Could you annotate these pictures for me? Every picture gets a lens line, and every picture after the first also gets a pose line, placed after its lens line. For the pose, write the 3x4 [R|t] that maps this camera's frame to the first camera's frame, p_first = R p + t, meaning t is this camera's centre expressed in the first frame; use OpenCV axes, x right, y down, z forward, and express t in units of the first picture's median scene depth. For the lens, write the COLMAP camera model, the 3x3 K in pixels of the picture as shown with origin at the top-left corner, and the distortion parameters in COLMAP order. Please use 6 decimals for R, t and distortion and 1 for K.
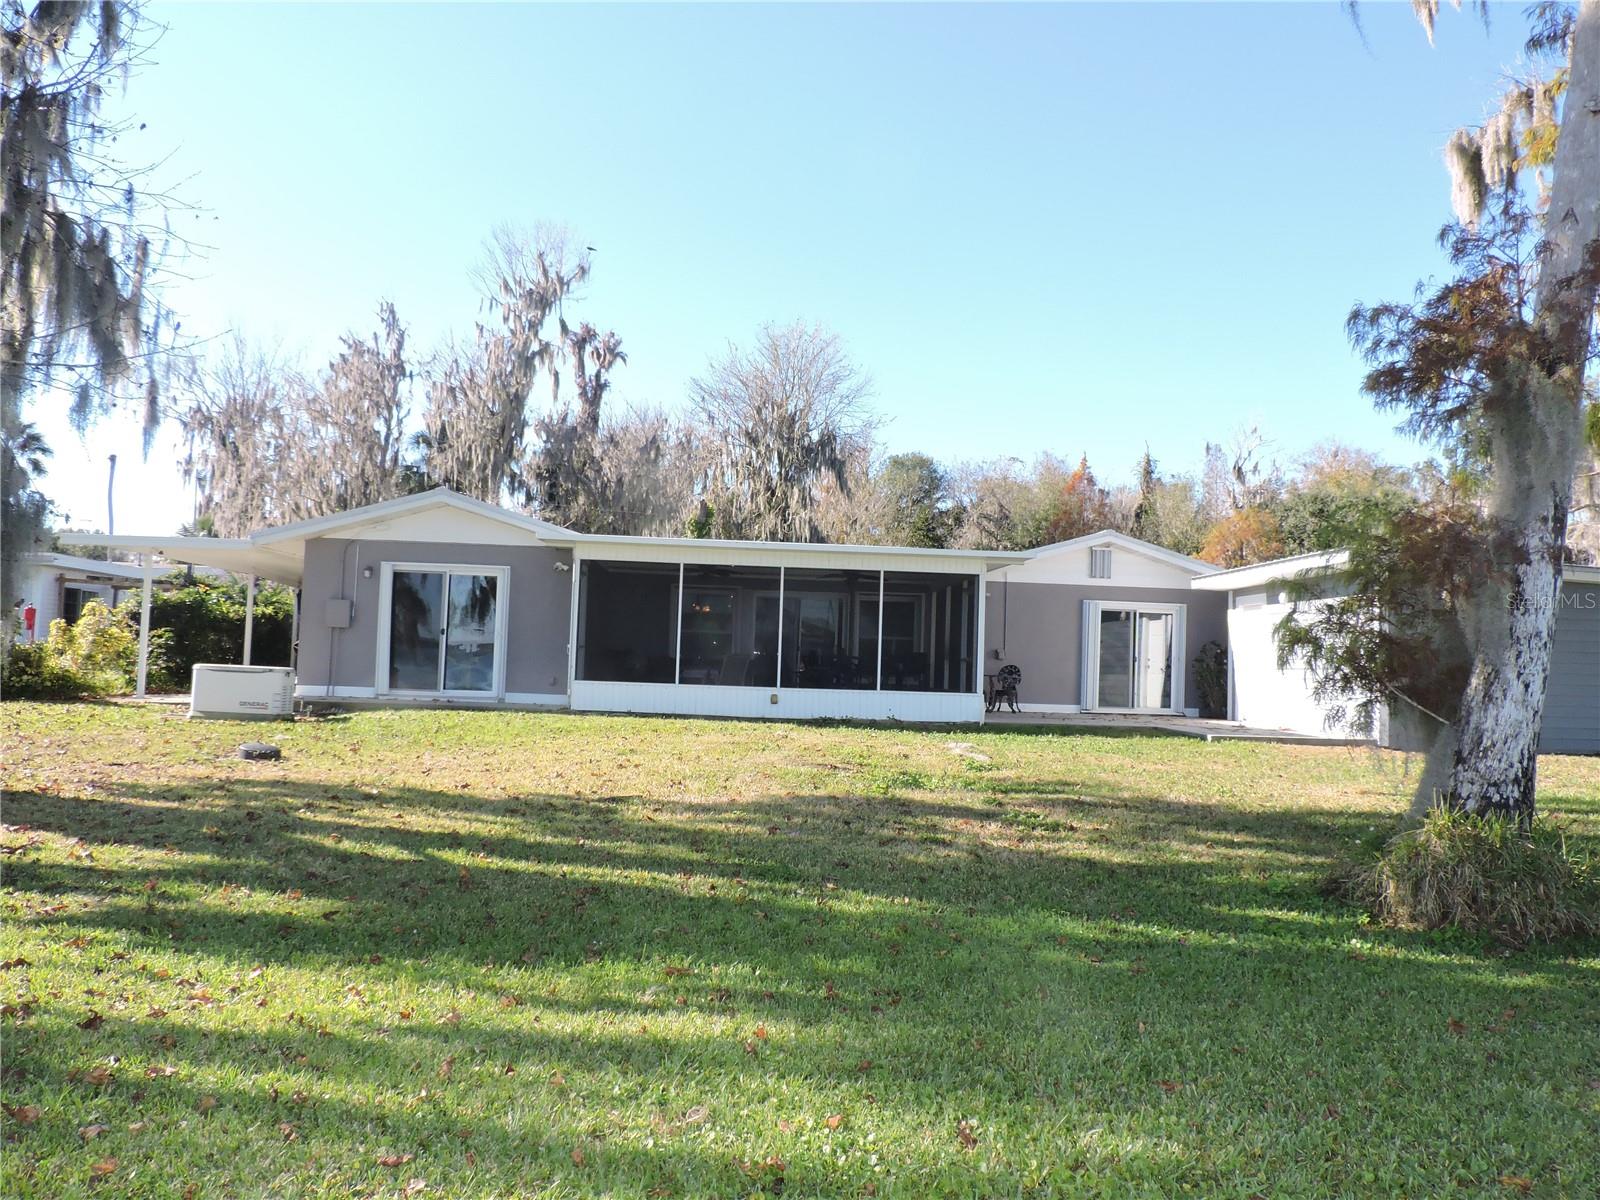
lens RADIAL K [[1136.5, 0, 807.0], [0, 1136.5, 598.9], [0, 0, 1]] dist [-0.020770, 0.003583]
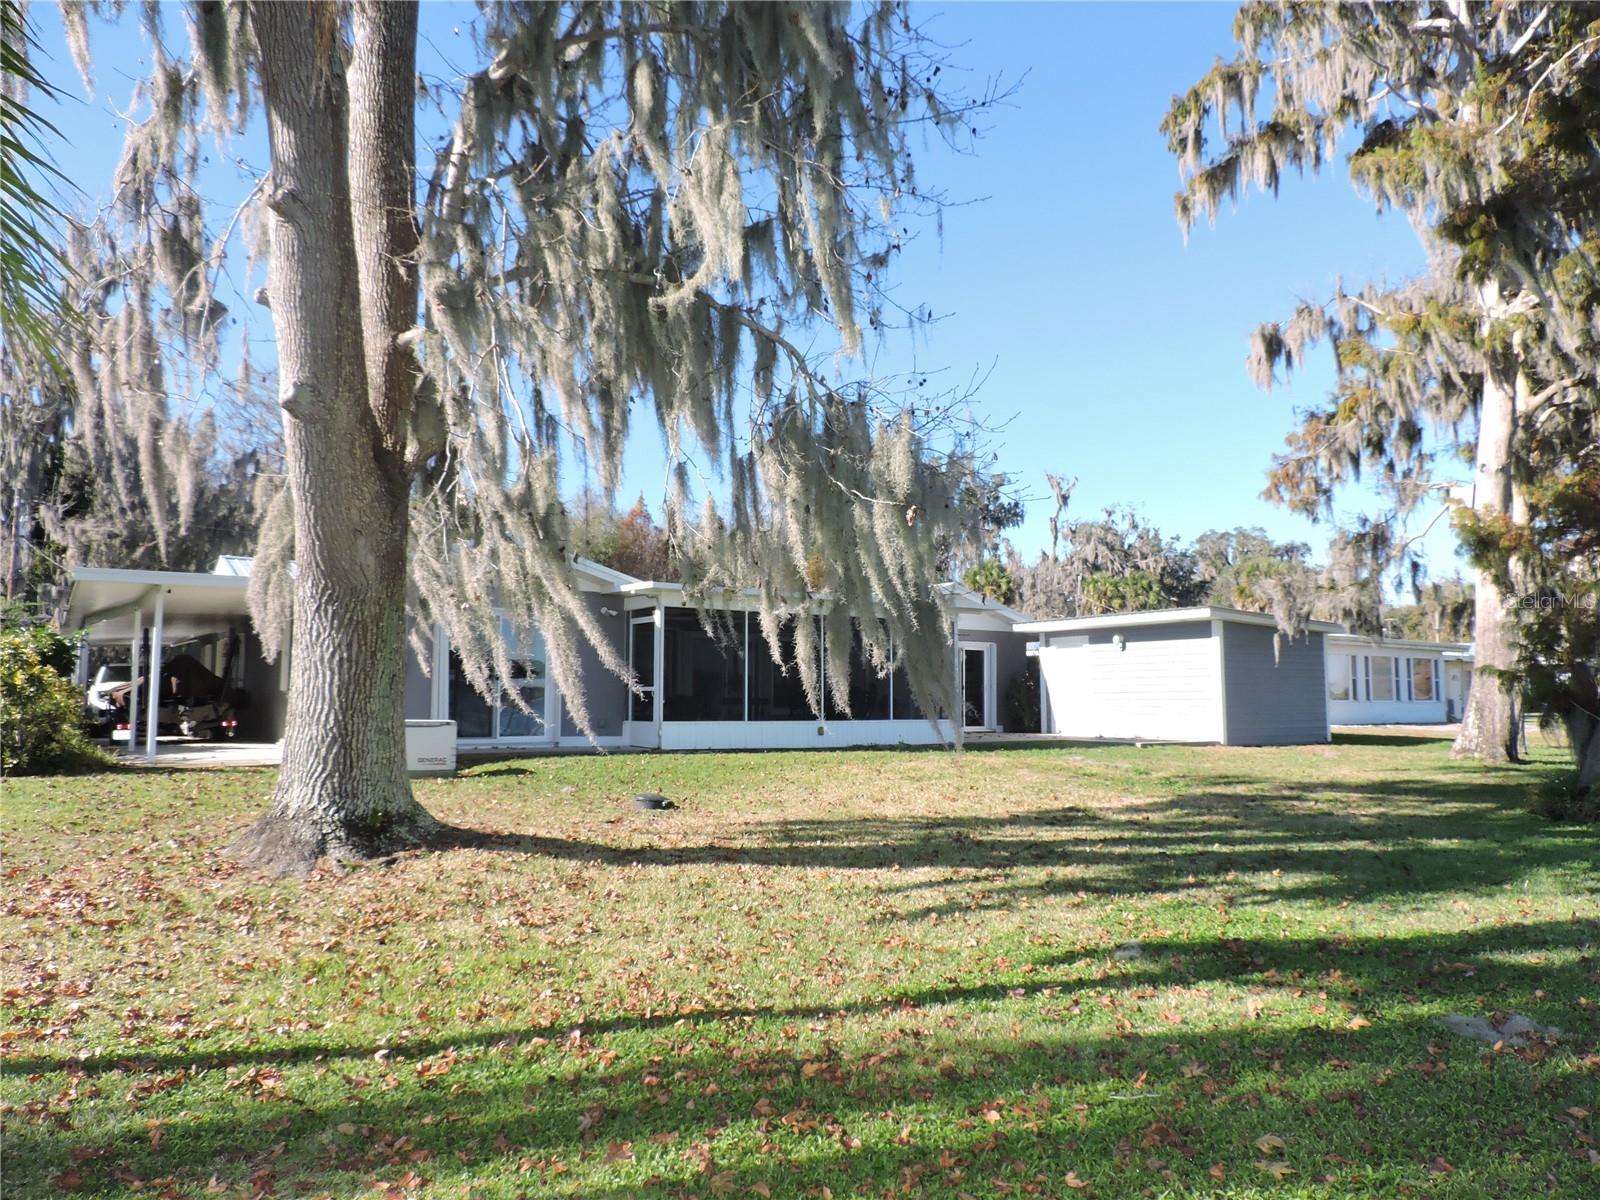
lens RADIAL K [[1112.2, 0, 808.9], [0, 1112.2, 607.4], [0, 0, 1]] dist [-0.030052, -0.001884]
pose [[0.869196, 0.011496, 0.494333, -0.666017], [-0.004994, 0.999883, -0.014470, -0.021890], [-0.494442, 0.010108, 0.869152, 0.040874]]
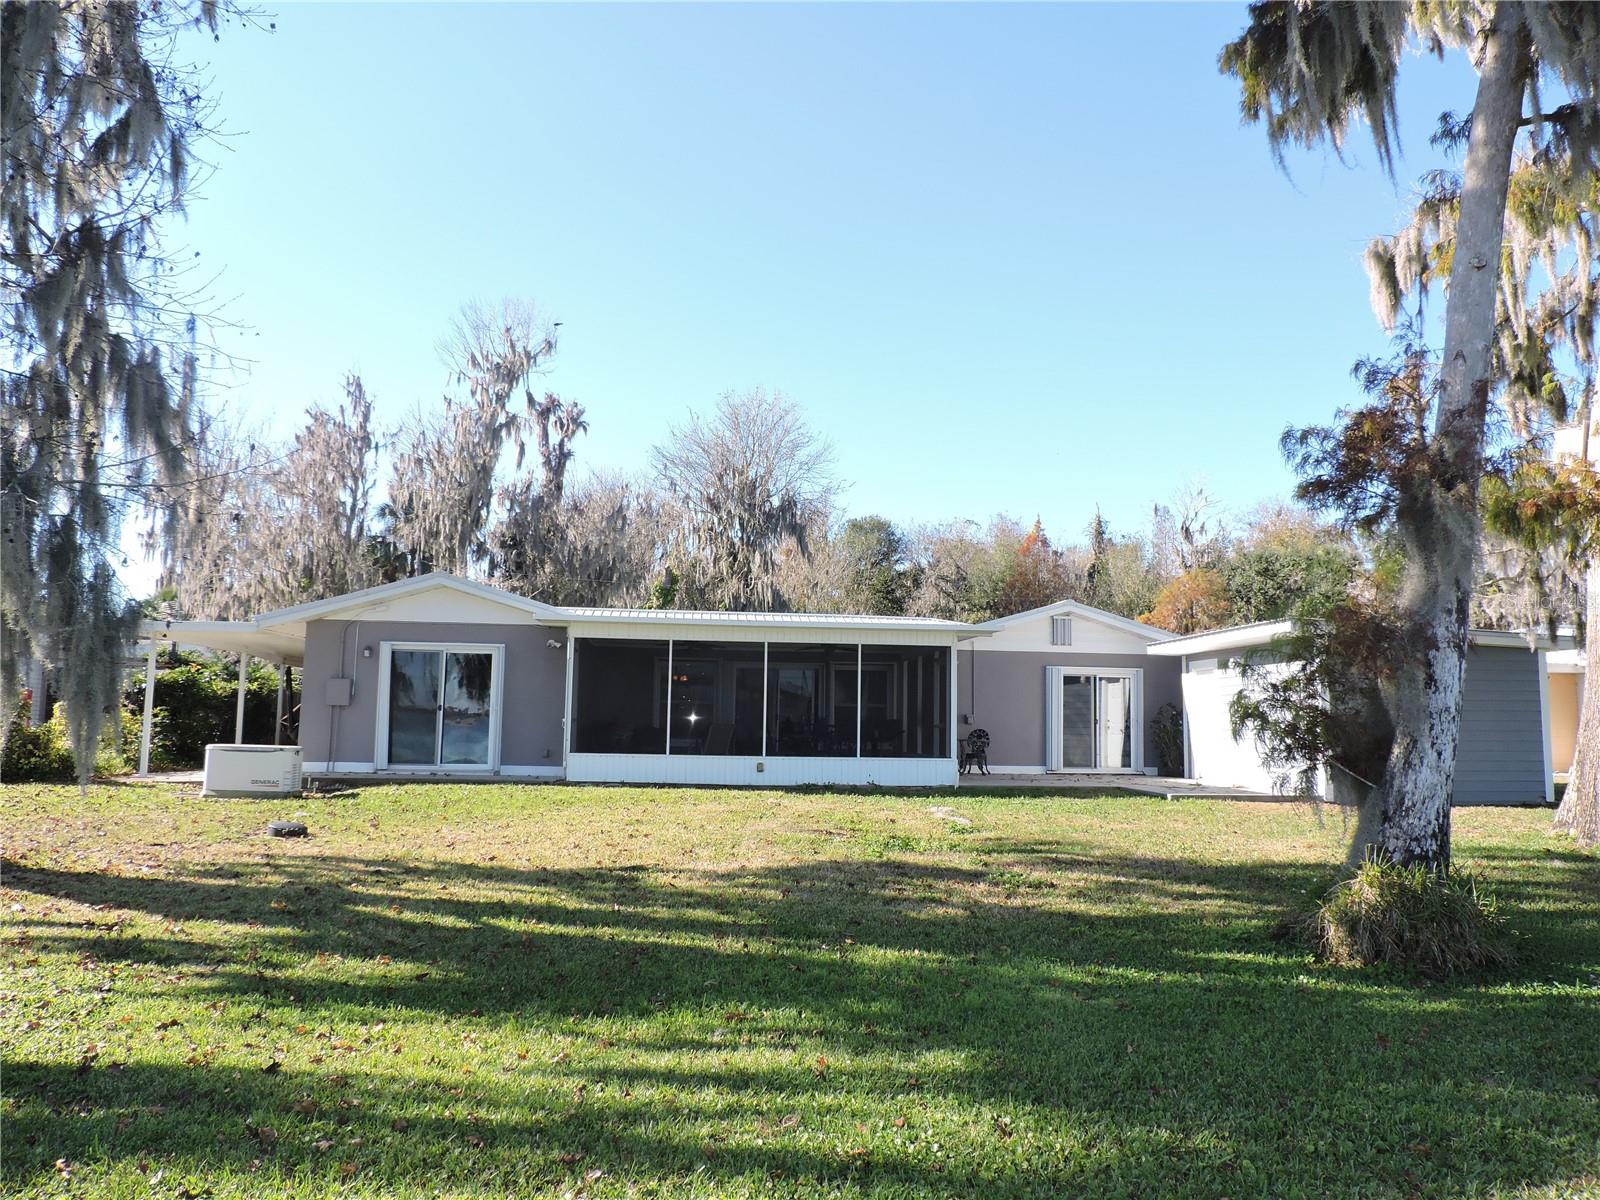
lens RADIAL K [[1134.4, 0, 808.2], [0, 1134.4, 604.3], [0, 0, 1]] dist [-0.017697, -0.002482]
pose [[0.999125, -0.012901, 0.039790, -0.027403], [0.014774, 0.998778, -0.047160, -0.014300], [-0.039133, 0.047706, 0.998095, -0.066710]]
